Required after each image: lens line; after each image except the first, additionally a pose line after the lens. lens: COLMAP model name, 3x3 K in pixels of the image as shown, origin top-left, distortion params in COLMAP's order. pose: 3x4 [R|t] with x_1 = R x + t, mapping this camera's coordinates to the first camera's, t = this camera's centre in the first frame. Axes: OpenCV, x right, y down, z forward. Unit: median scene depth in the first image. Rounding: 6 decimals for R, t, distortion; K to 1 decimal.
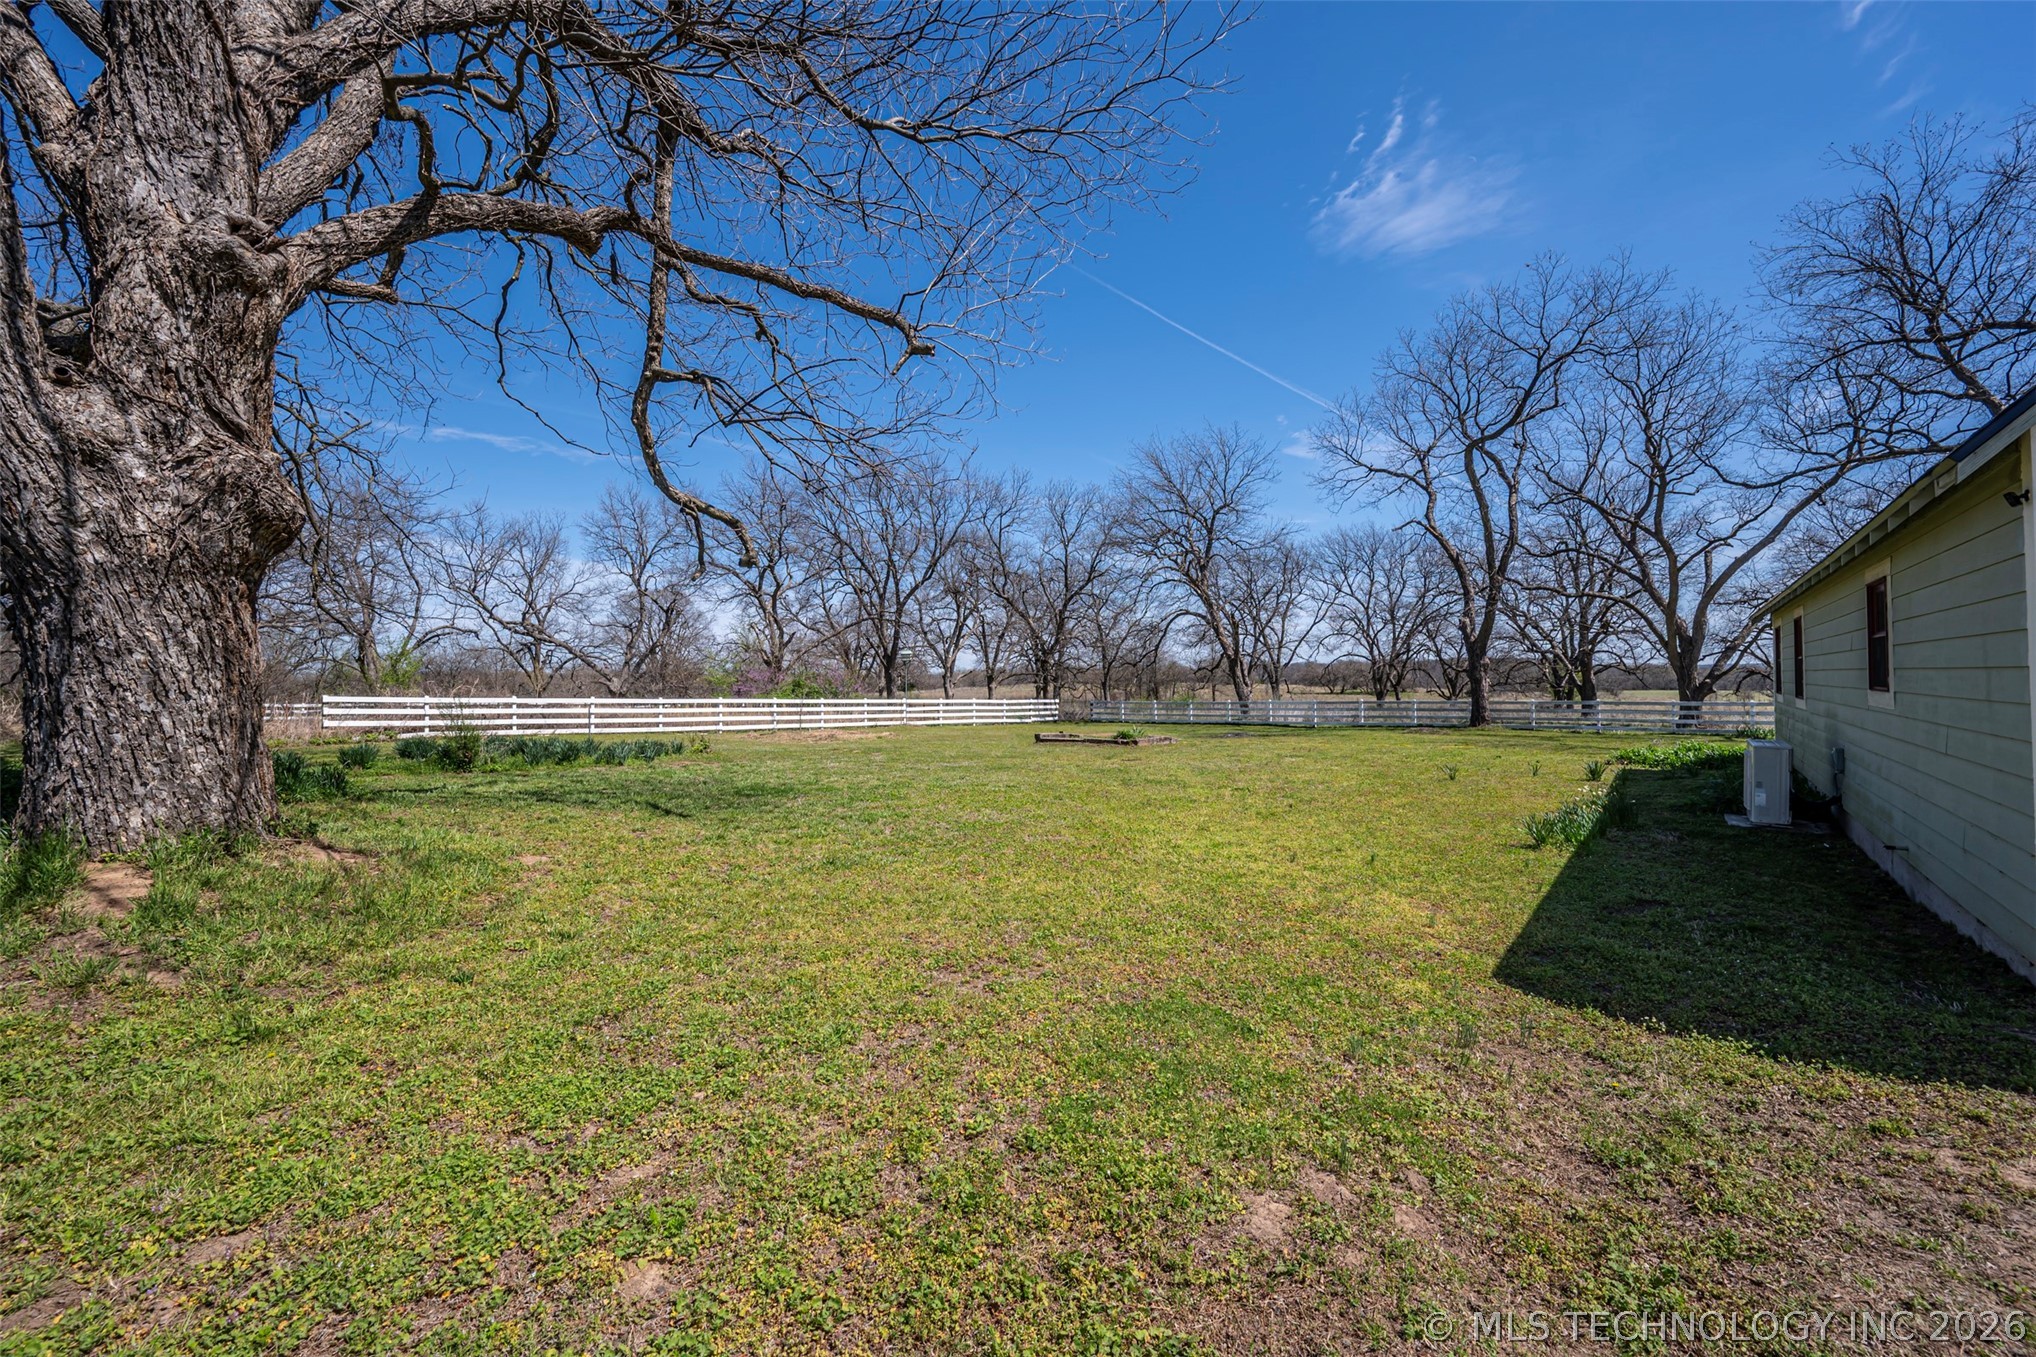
lens RADIAL K [[798.6, 0, 1023.3], [0, 798.6, 681.1], [0, 0, 1]] dist [0.001947, 0.000762]
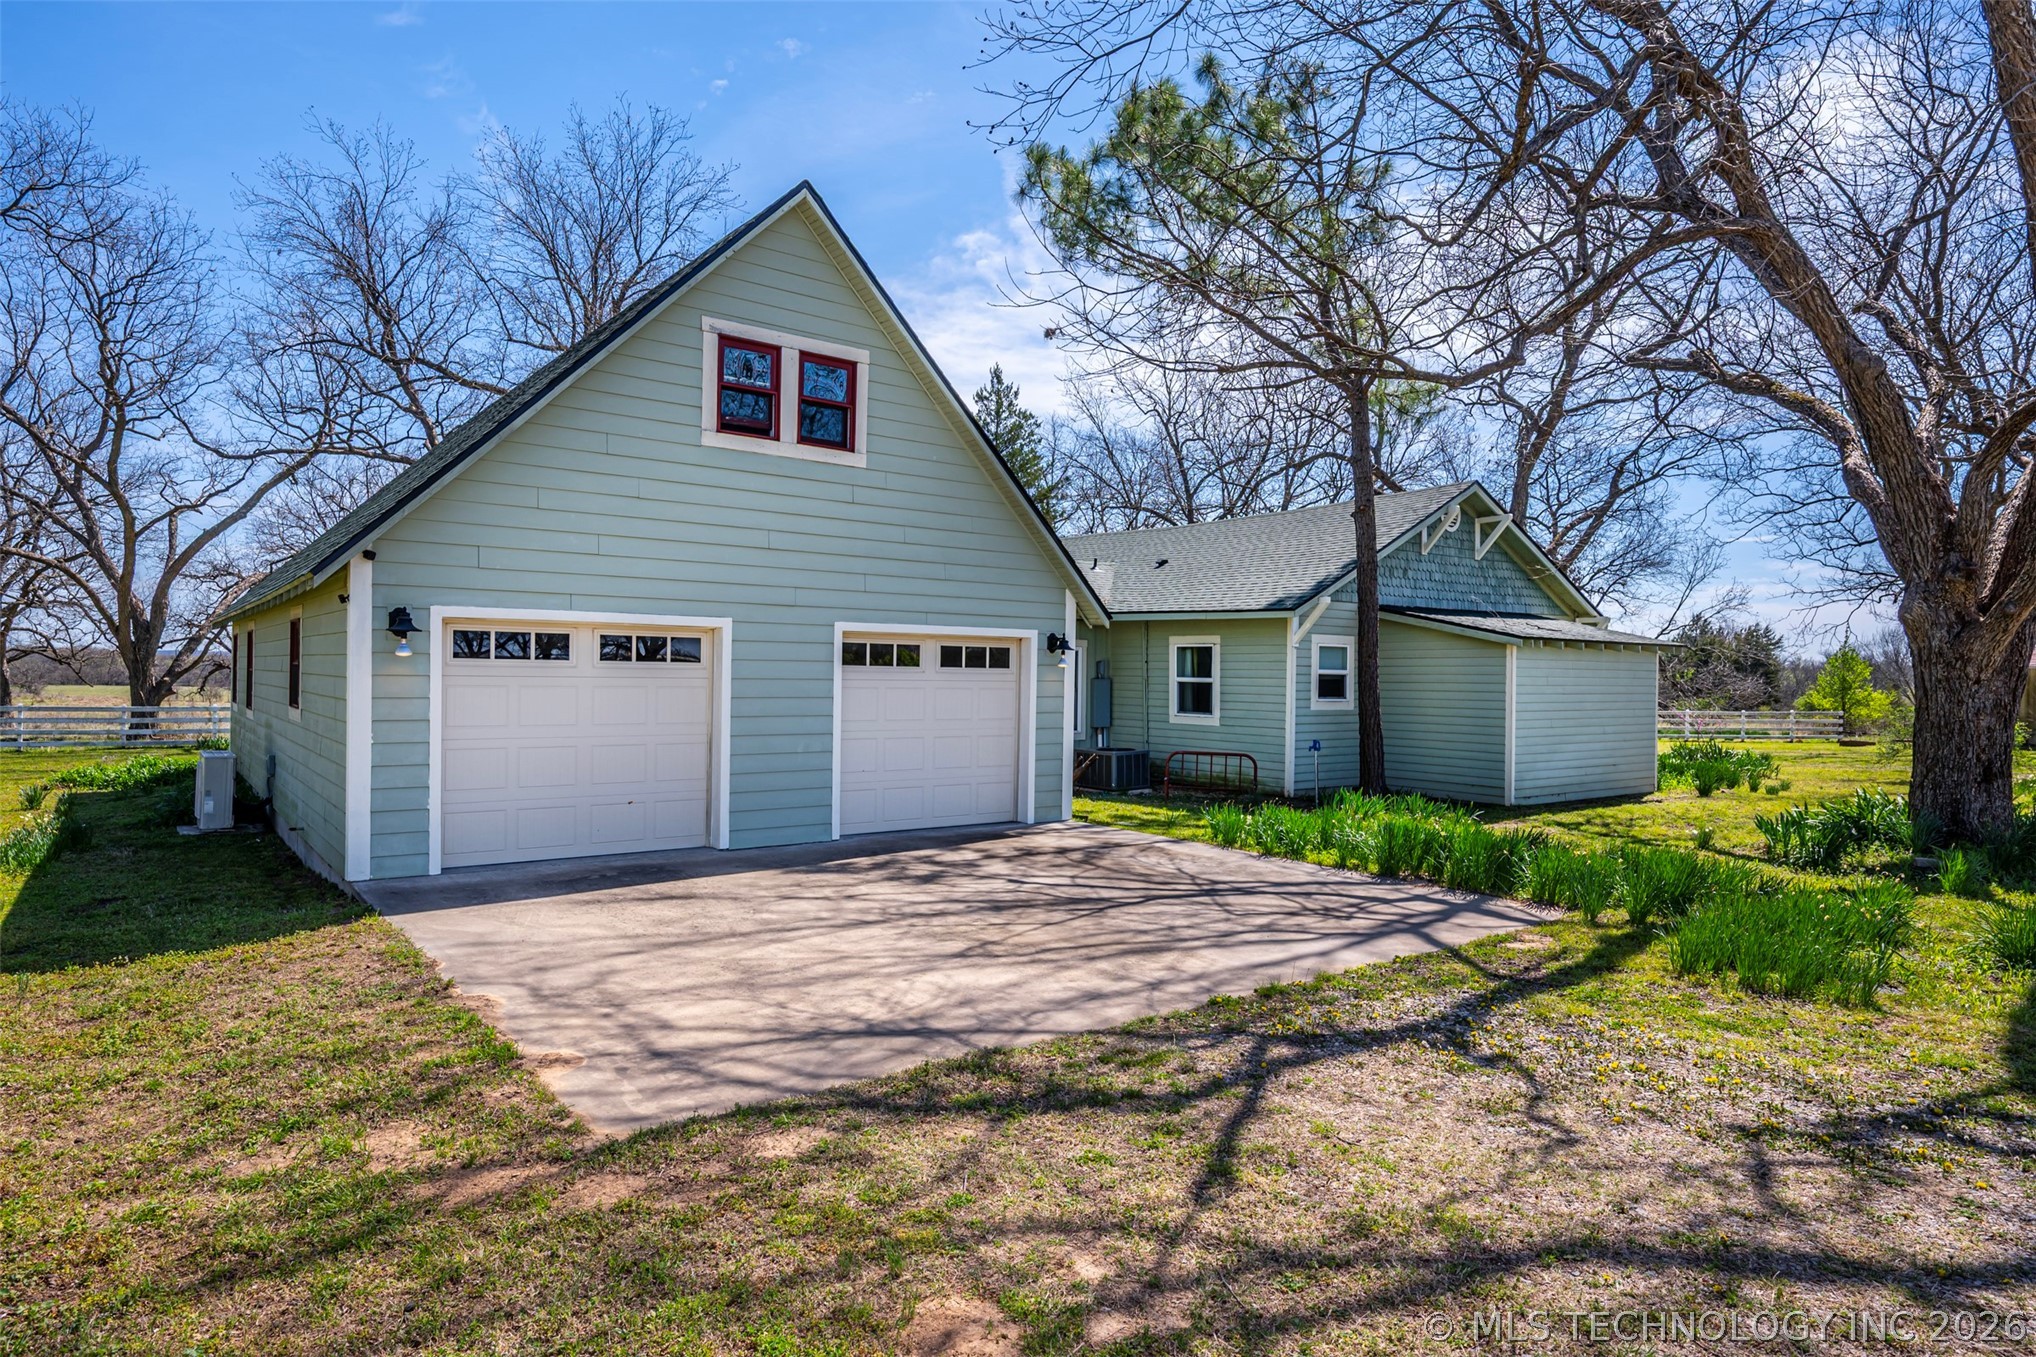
lens RADIAL K [[1152.4, 0, 1022.0], [0, 1152.4, 665.4], [0, 0, 1]] dist [0.000509, 0.001264]
pose [[0.223140, 0.026359, 0.974430, -0.069688], [-0.020110, 0.999546, -0.022433, -0.005813], [-0.974579, -0.014590, 0.223569, -0.081513]]
